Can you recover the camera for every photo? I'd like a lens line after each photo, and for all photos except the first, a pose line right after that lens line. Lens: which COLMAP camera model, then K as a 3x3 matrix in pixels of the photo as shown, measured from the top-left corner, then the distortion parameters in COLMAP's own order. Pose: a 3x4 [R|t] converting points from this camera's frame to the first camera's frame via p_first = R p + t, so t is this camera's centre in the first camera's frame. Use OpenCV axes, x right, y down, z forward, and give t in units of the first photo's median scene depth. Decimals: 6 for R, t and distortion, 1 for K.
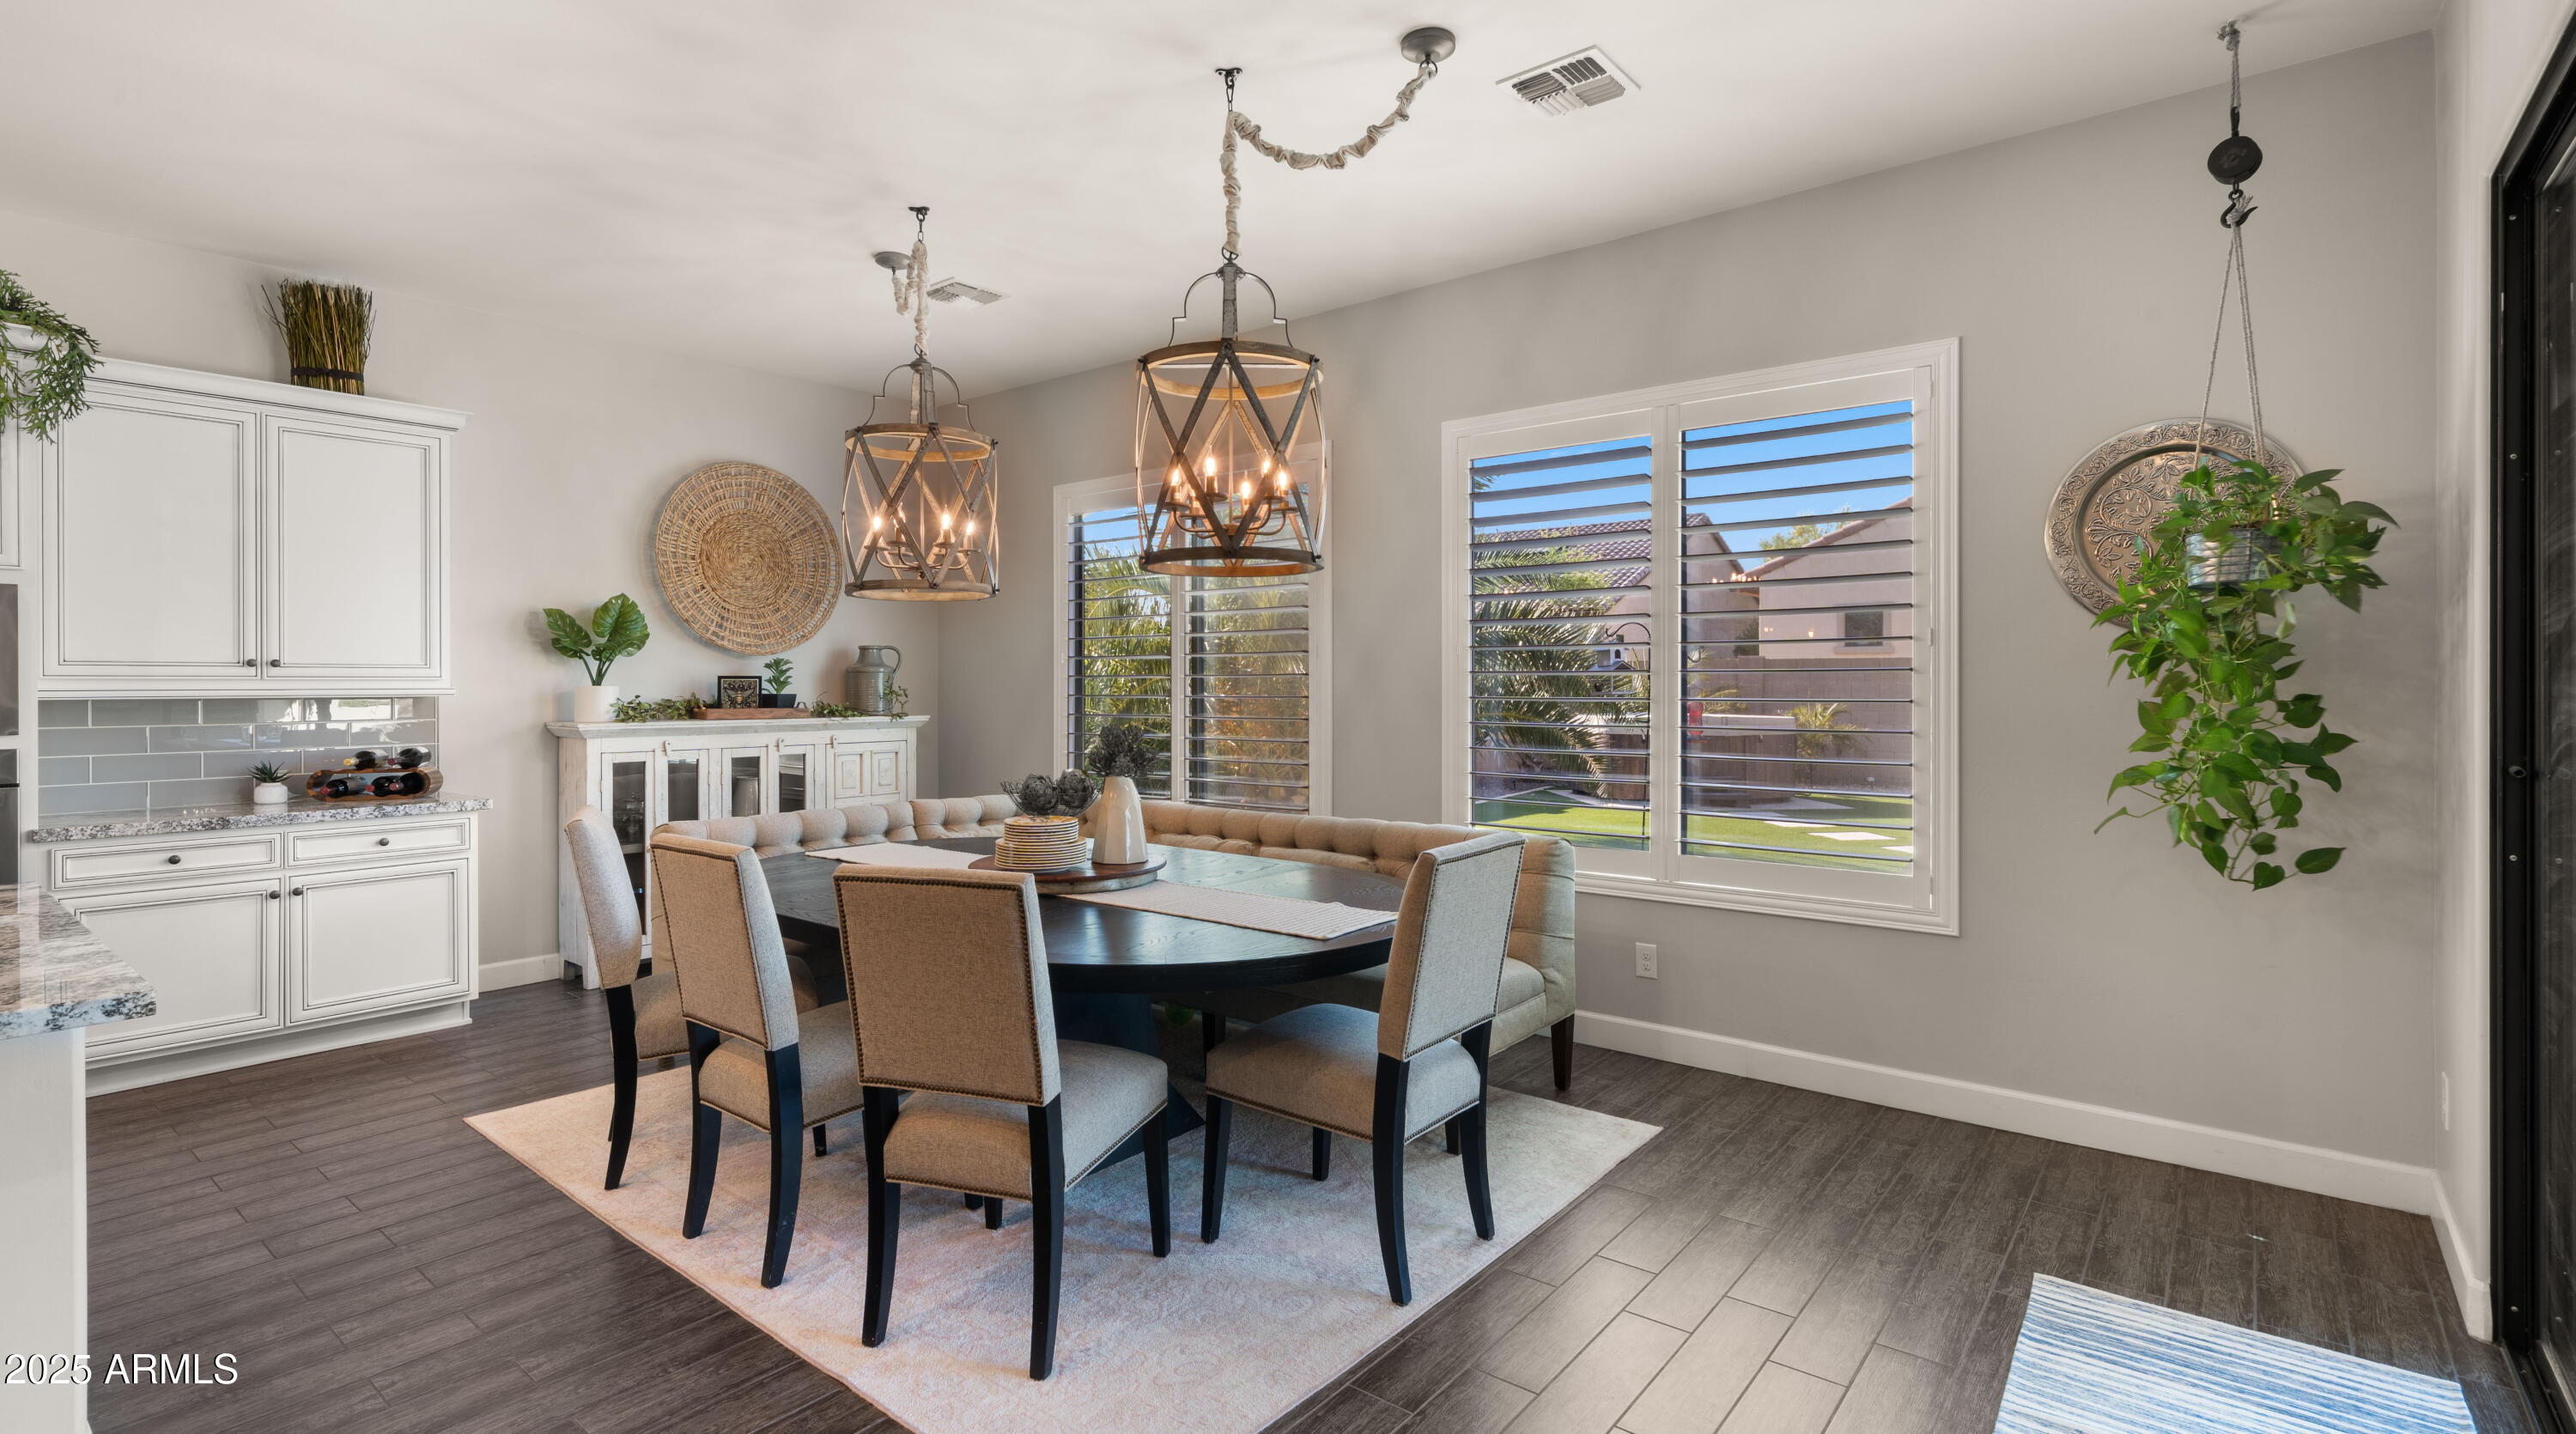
lens RADIAL K [[1198.1, 0, 1281.7], [0, 1198.1, 689.1], [0, 0, 1]] dist [0.013879, 0.000020]
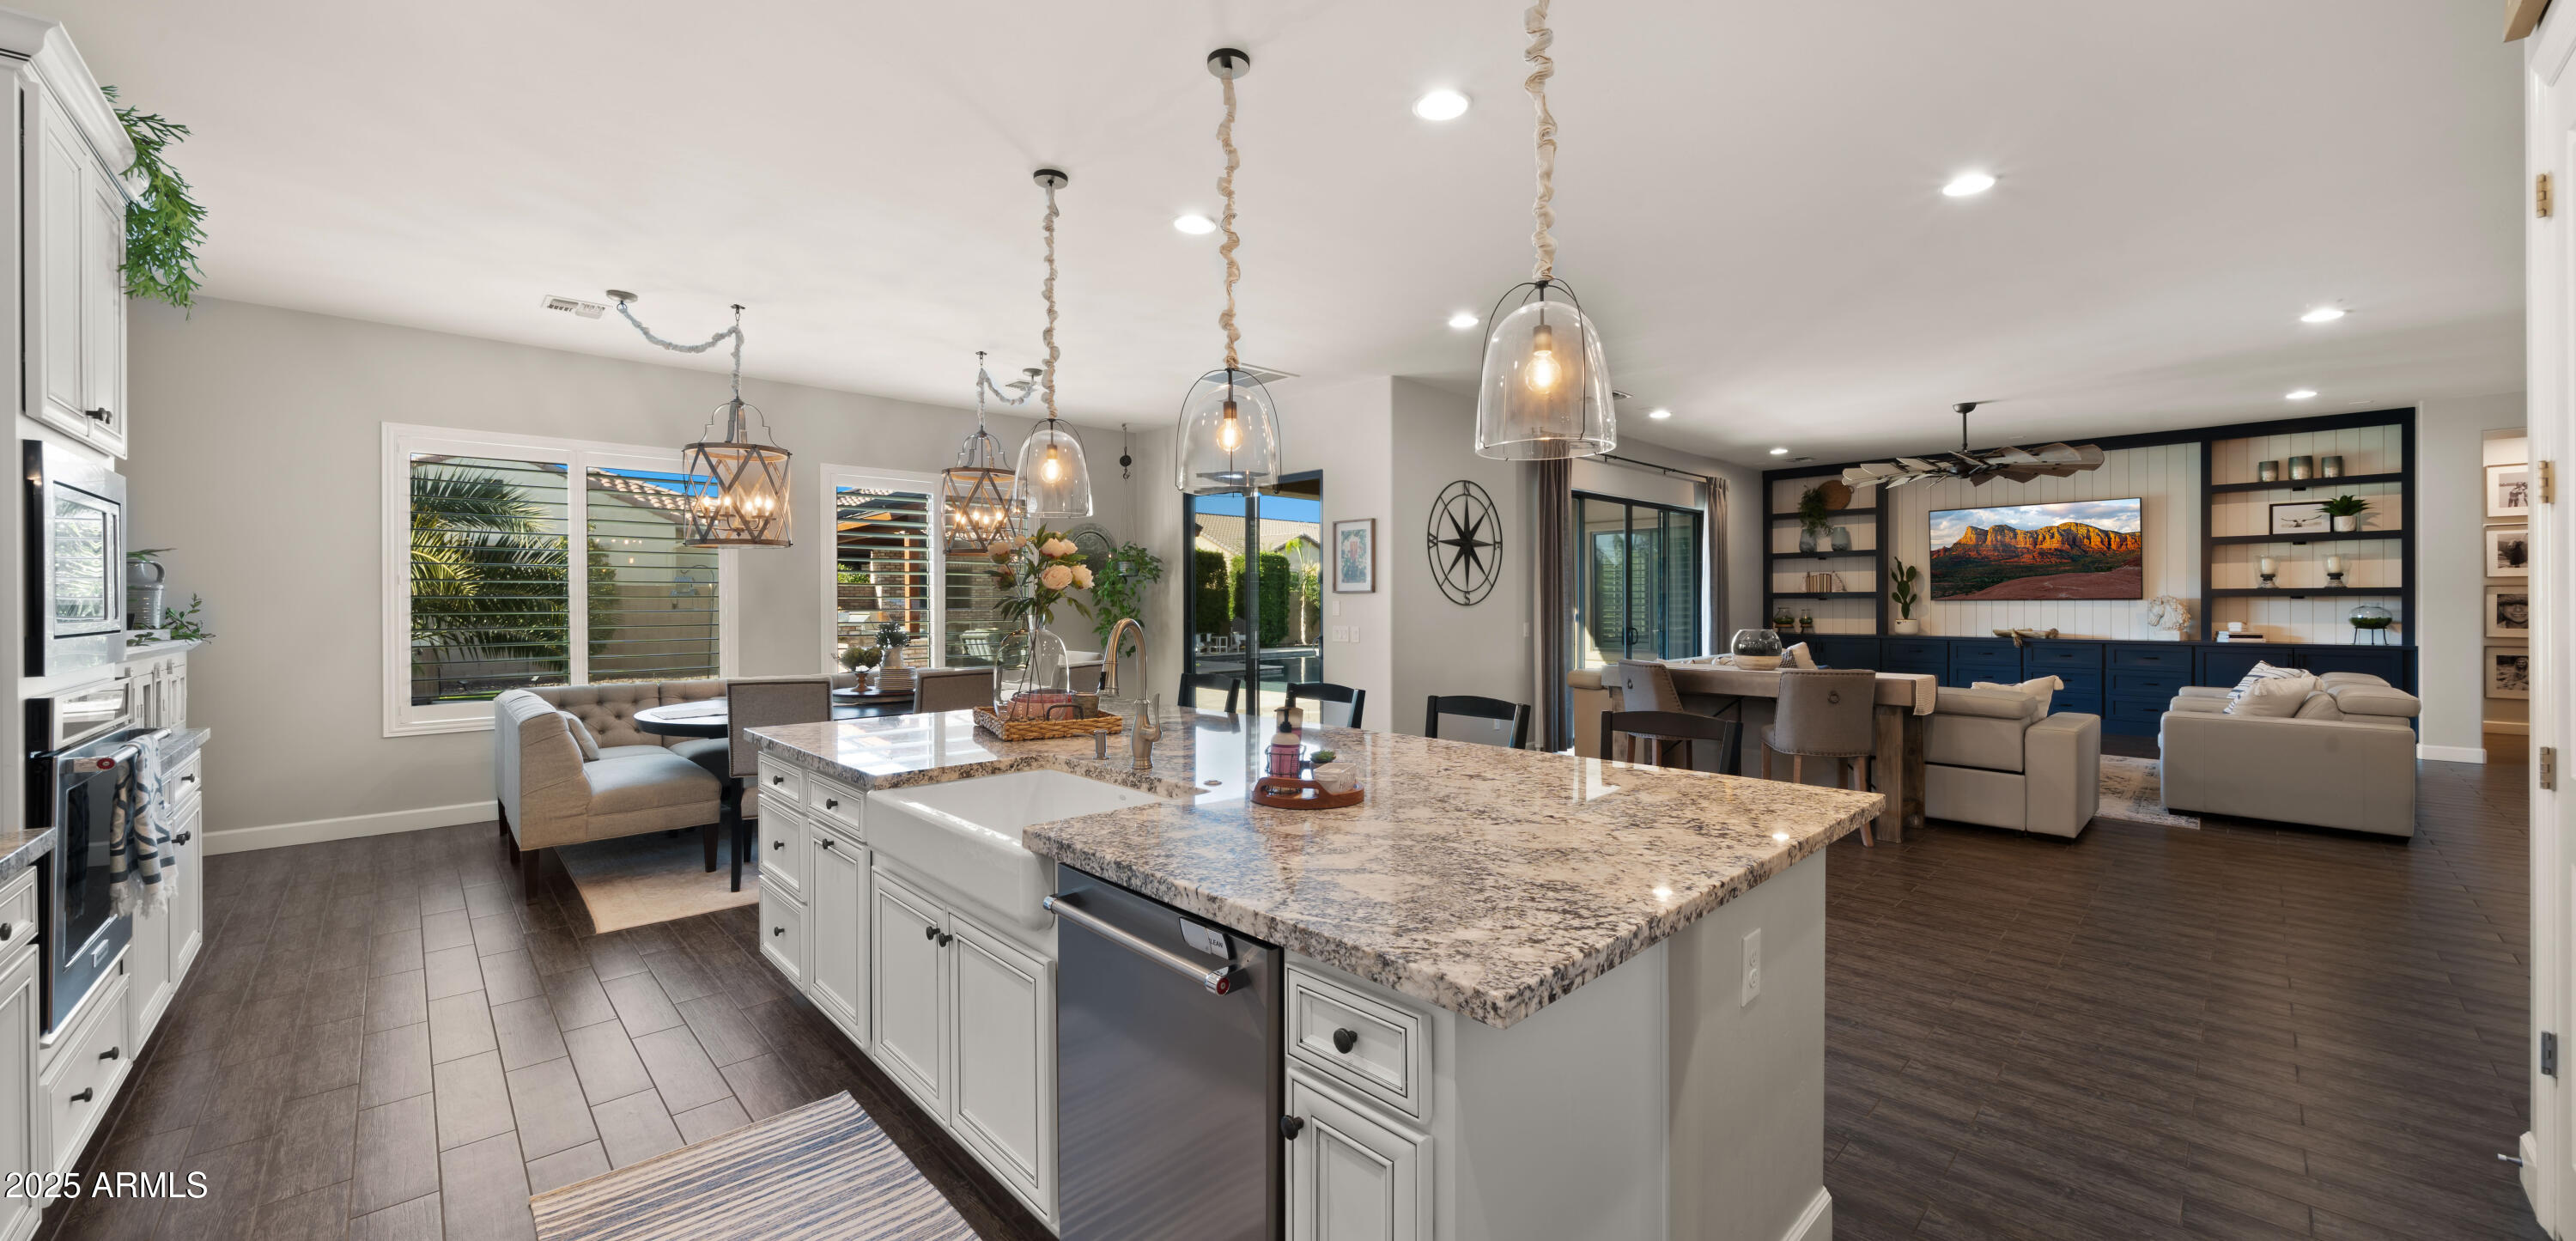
lens RADIAL K [[929.2, 0, 1279.9], [0, 929.2, 602.1], [0, 0, 1]] dist [-0.006269, 0.000716]
pose [[0.131535, -0.000746, 0.991311, -1.970651], [0.003755, 0.999993, 0.000255, -0.003742], [-0.991304, 0.003689, 0.131537, 0.159926]]
